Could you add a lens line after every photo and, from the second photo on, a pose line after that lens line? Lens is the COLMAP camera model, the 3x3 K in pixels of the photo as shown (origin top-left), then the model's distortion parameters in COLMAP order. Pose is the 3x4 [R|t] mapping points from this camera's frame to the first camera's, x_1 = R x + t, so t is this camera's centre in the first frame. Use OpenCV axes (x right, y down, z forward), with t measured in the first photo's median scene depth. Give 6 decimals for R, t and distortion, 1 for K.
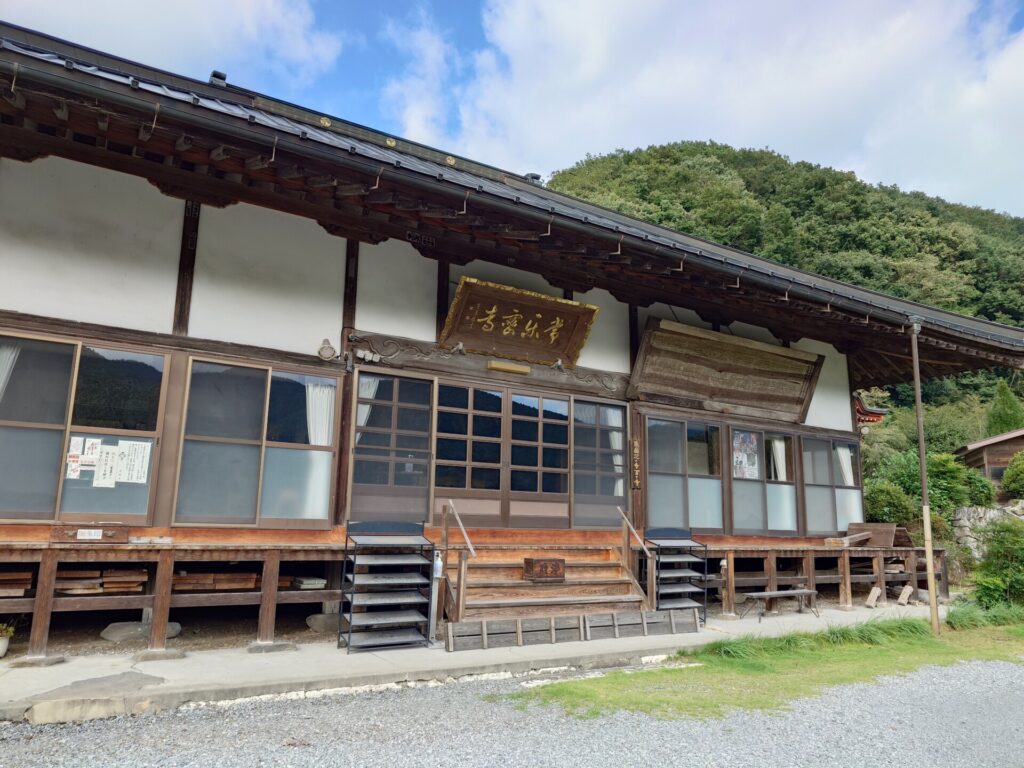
lens RADIAL K [[724.2, 0, 512.3], [0, 724.2, 380.8], [0, 0, 1]] dist [0.001867, -0.006633]
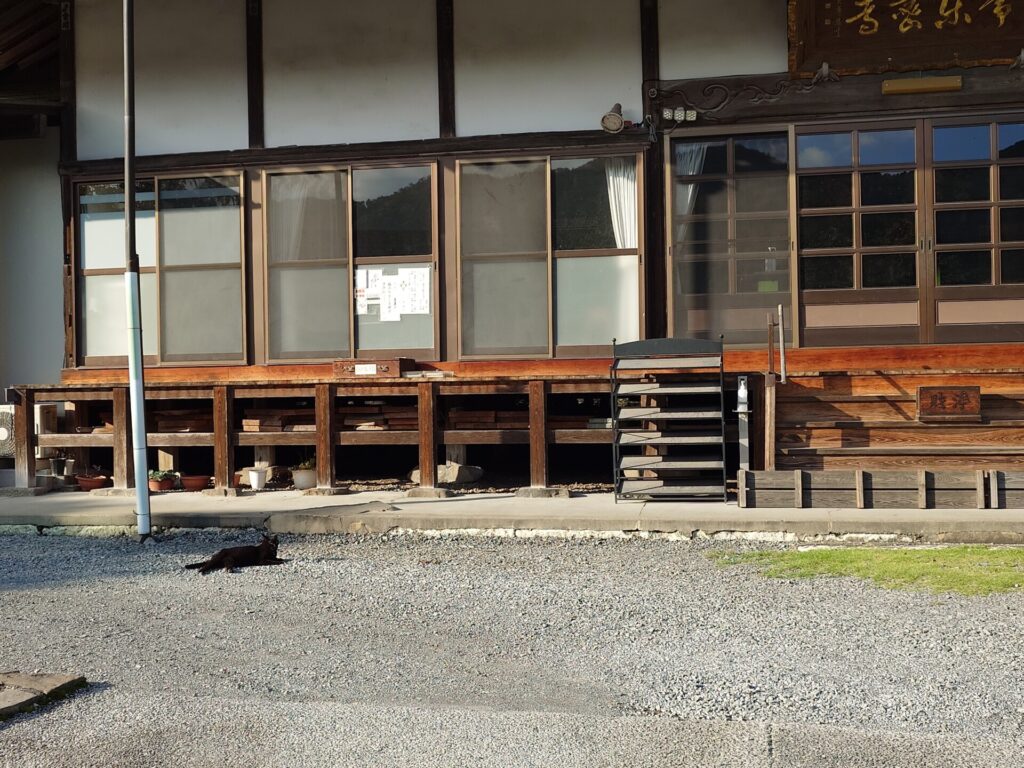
lens RADIAL K [[1253.2, 0, 511.7], [0, 1253.2, 387.0], [0, 0, 1]] dist [0.017816, 0.000000]
pose [[0.717267, -0.035115, -0.695913, 0.591004], [0.165361, 0.978777, 0.121046, 0.056170], [0.676893, -0.201899, 0.707851, -0.035411]]
